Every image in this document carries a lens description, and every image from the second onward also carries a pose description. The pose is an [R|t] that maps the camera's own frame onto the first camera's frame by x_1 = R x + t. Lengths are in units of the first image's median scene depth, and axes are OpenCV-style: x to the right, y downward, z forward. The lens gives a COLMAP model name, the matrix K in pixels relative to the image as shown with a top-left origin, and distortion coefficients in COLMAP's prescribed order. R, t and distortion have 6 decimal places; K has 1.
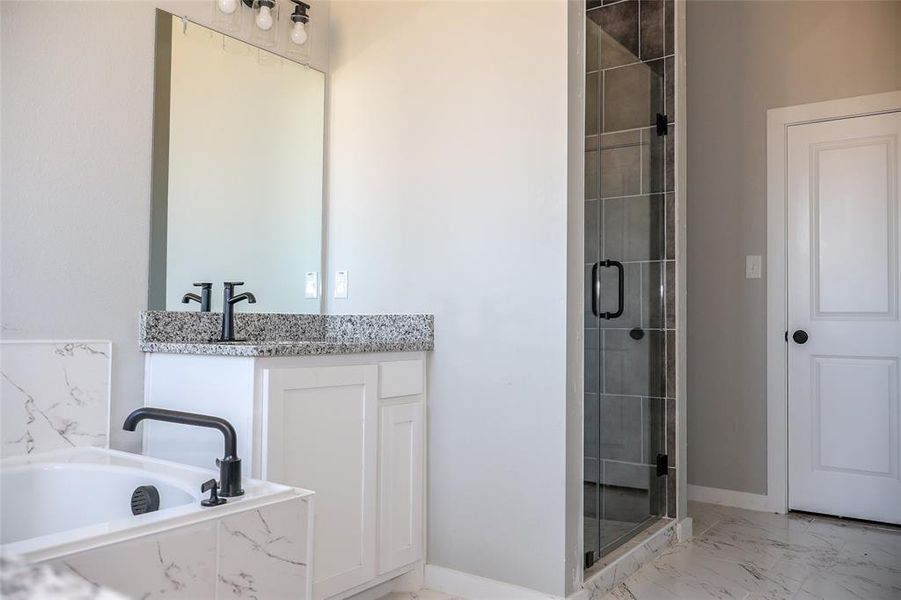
lens RADIAL K [[749.5, 0, 450.5], [0, 749.5, 300.0], [0, 0, 1]] dist [0.021383, 0.010469]
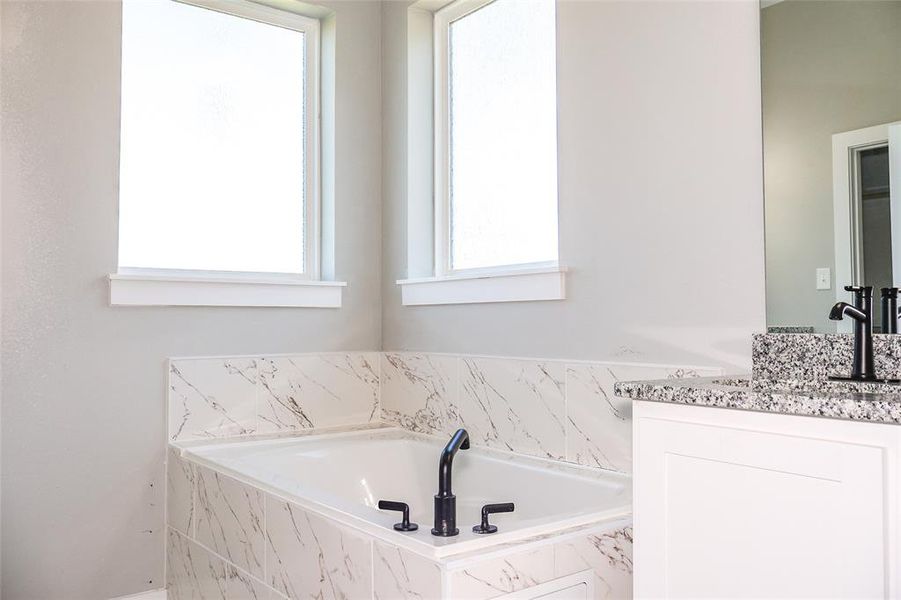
lens RADIAL K [[749.5, 0, 450.5], [0, 749.5, 300.0], [0, 0, 1]] dist [0.021383, 0.010469]
pose [[-0.283037, -0.044735, -0.958065, 0.404572], [0.030576, 0.997983, -0.055632, 0.012102], [0.958621, -0.045039, -0.281099, 0.833342]]
